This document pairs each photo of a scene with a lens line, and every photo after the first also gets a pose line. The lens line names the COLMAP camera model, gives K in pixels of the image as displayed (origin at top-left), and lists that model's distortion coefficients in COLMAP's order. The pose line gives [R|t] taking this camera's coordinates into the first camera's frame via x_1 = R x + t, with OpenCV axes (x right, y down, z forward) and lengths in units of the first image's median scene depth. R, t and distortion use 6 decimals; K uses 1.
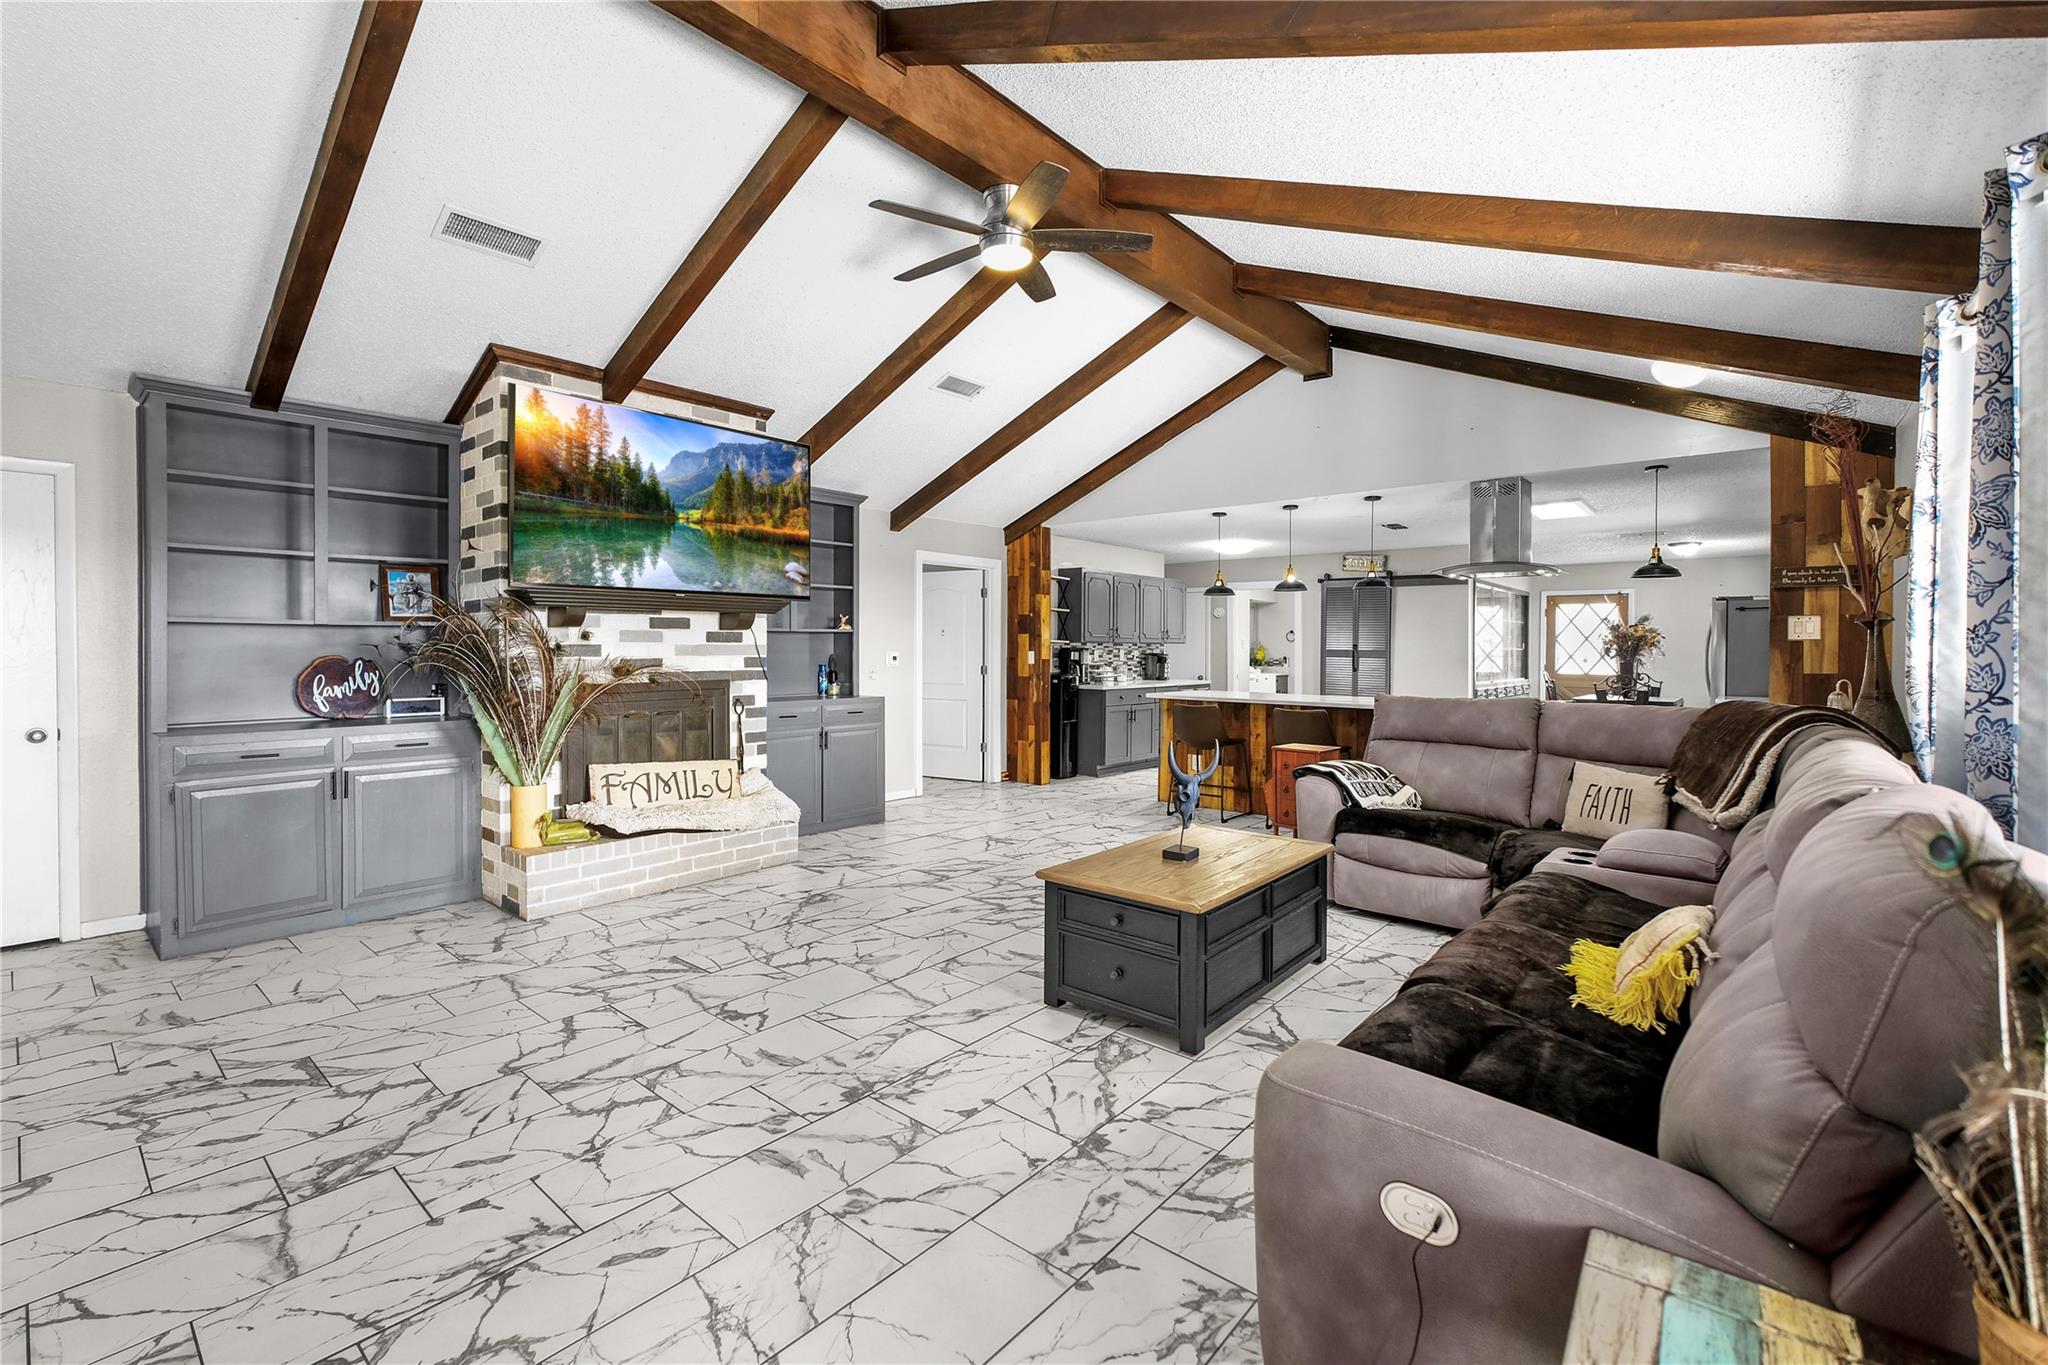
lens RADIAL K [[885.1, 0, 1032.2], [0, 885.1, 660.9], [0, 0, 1]] dist [-0.007328, 0.001030]
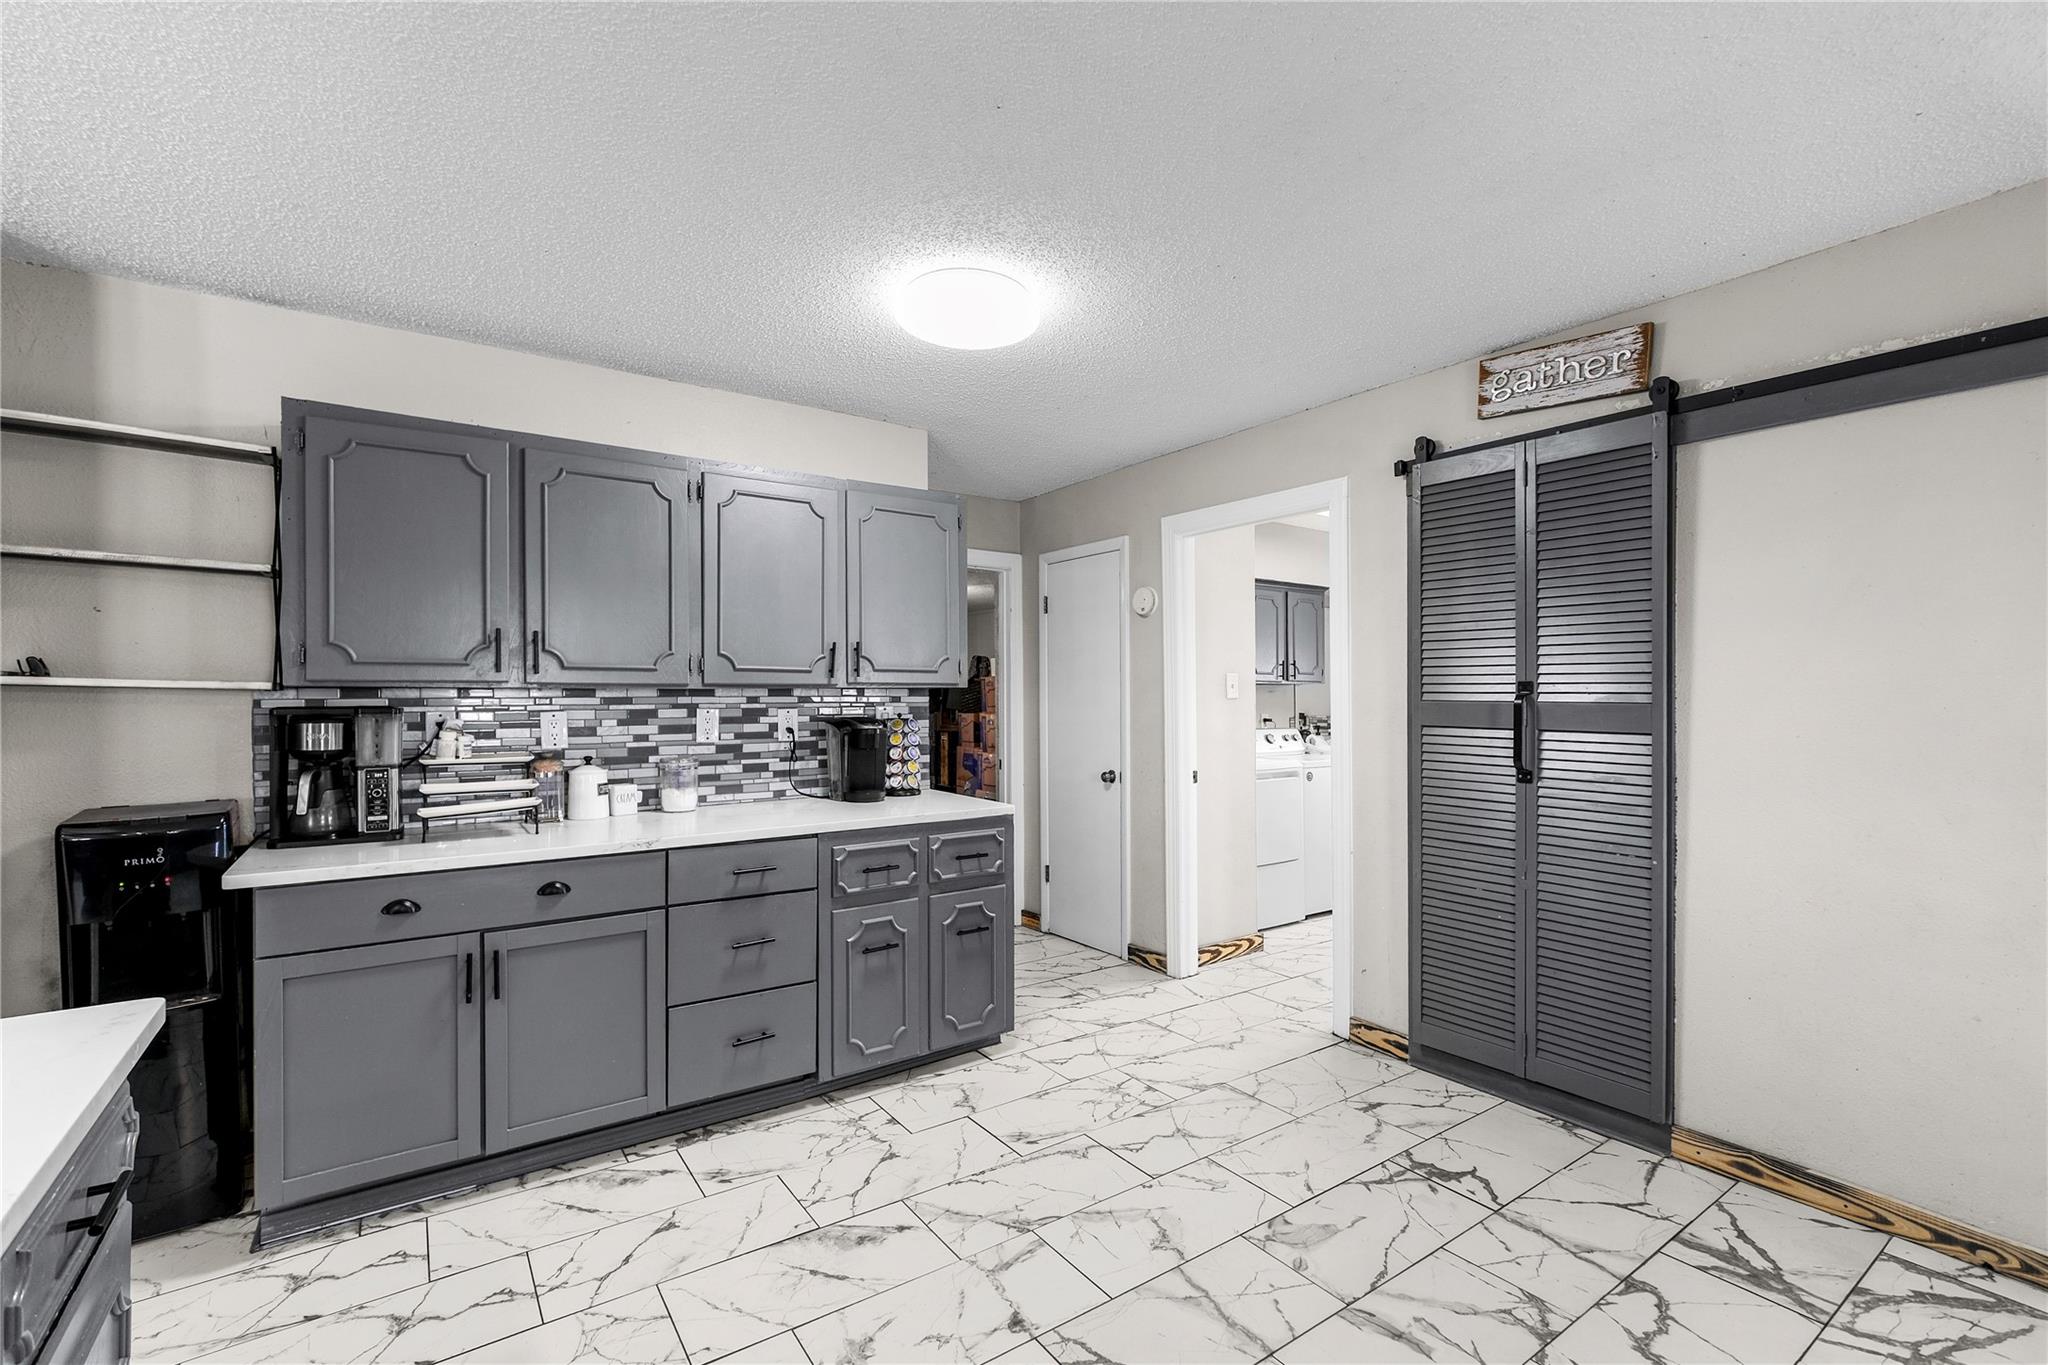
lens RADIAL K [[885.1, 0, 1079.1], [0, 885.1, 699.3], [0, 0, 1]] dist [-0.007328, 0.001030]
pose [[0.970095, -0.008776, -0.242565, 0.619154], [0.006367, 0.999922, -0.010714, -0.023955], [0.242641, 0.008850, 0.970076, 1.468559]]
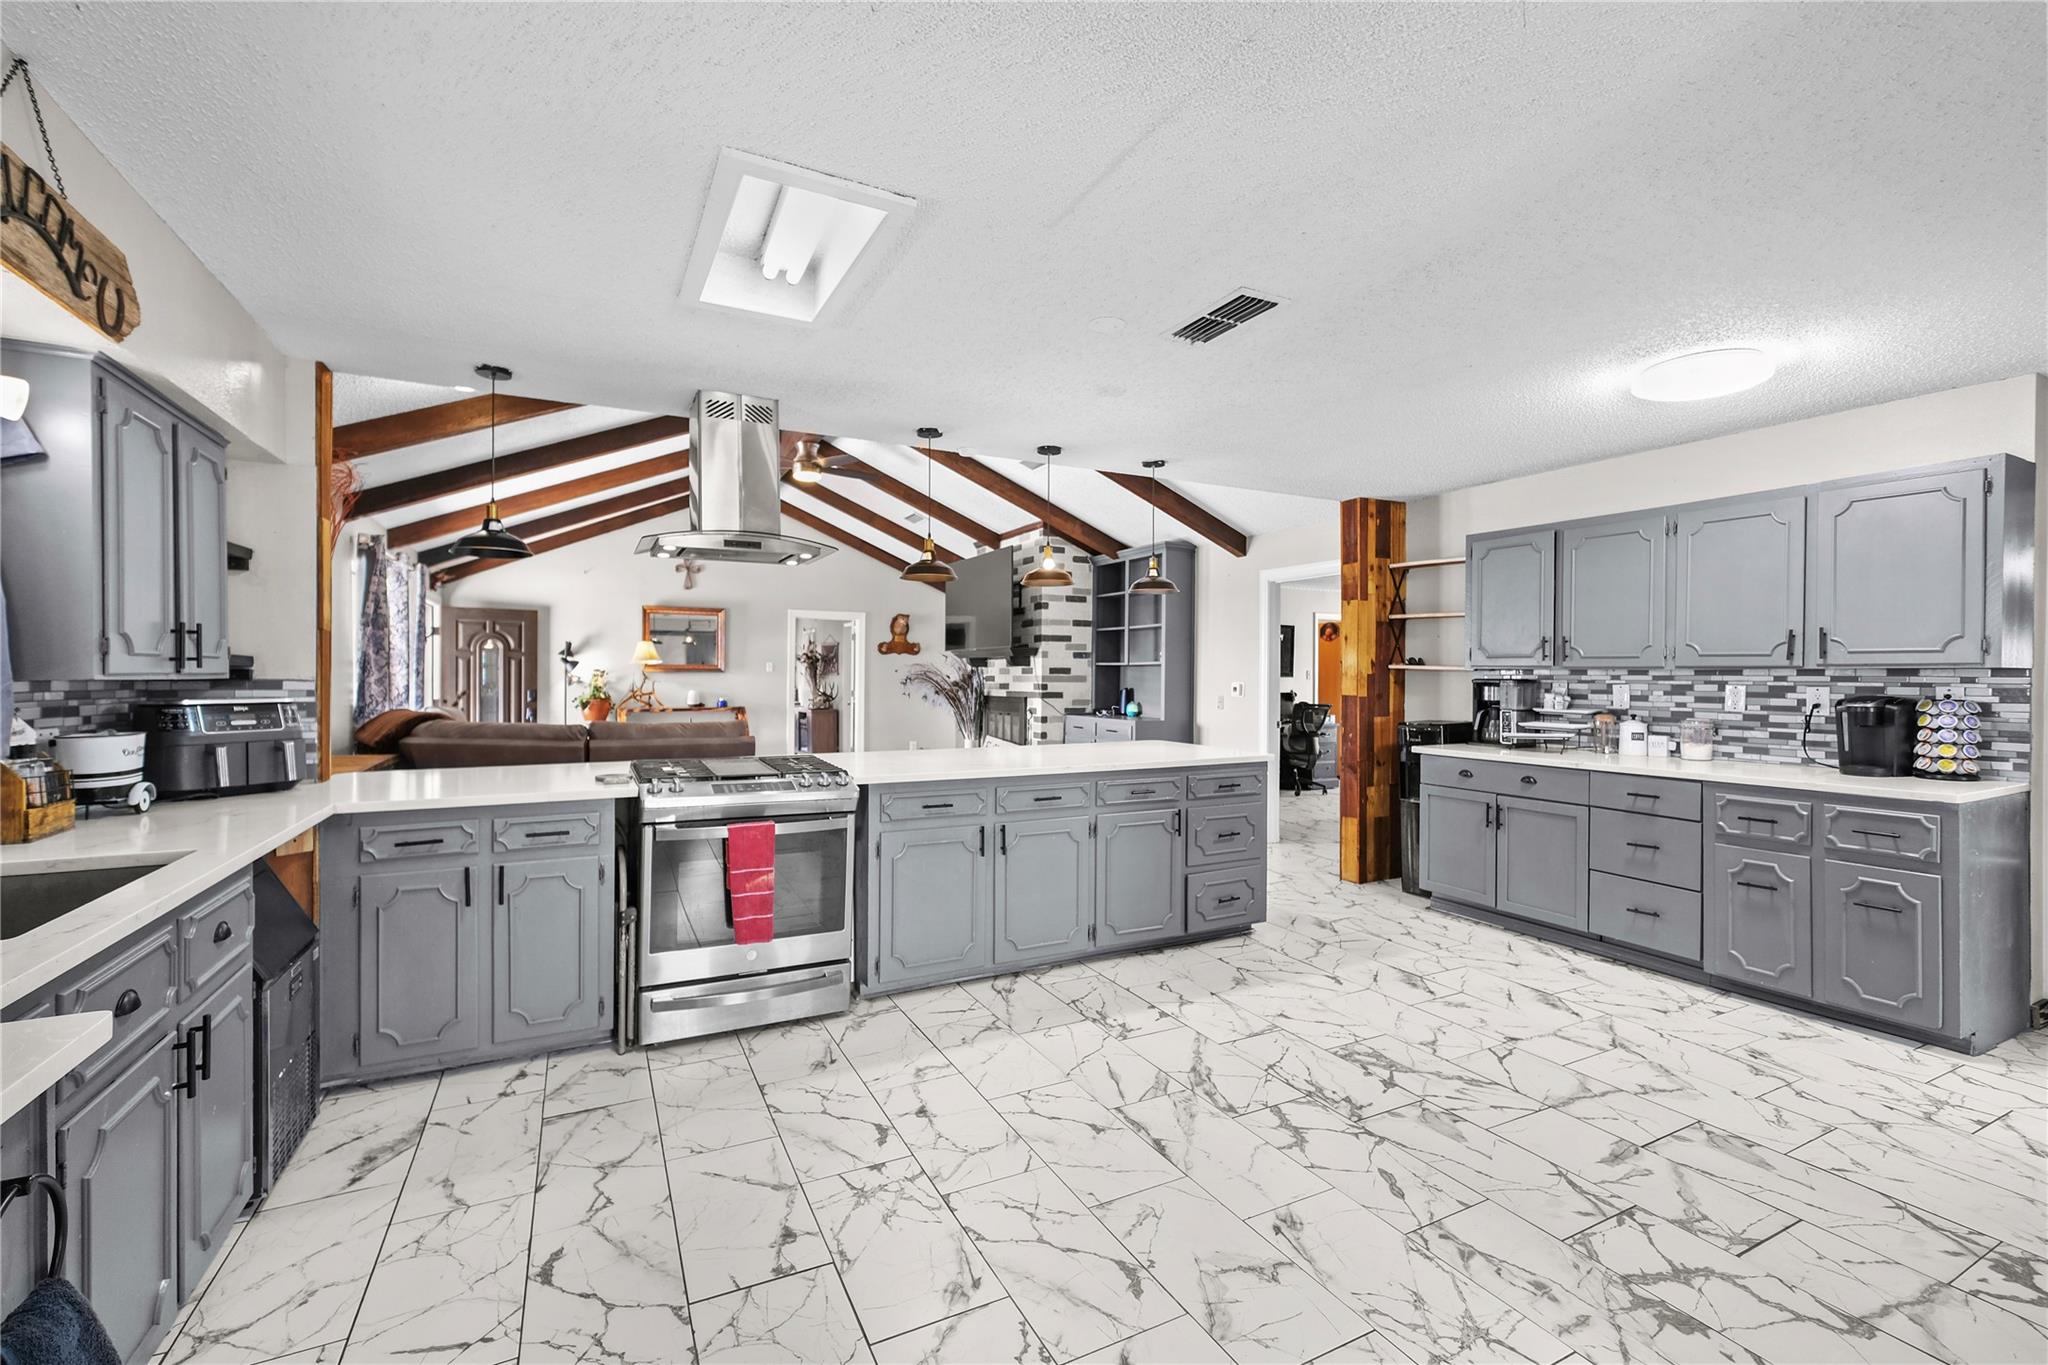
lens RADIAL K [[885.1, 0, 1025.3], [0, 885.1, 688.2], [0, 0, 1]] dist [-0.007328, 0.001030]
pose [[-0.371230, 0.010376, -0.928483, 1.204139], [-0.018371, 0.999660, 0.018517, -0.025858], [0.928359, 0.023932, -0.370913, 1.716503]]
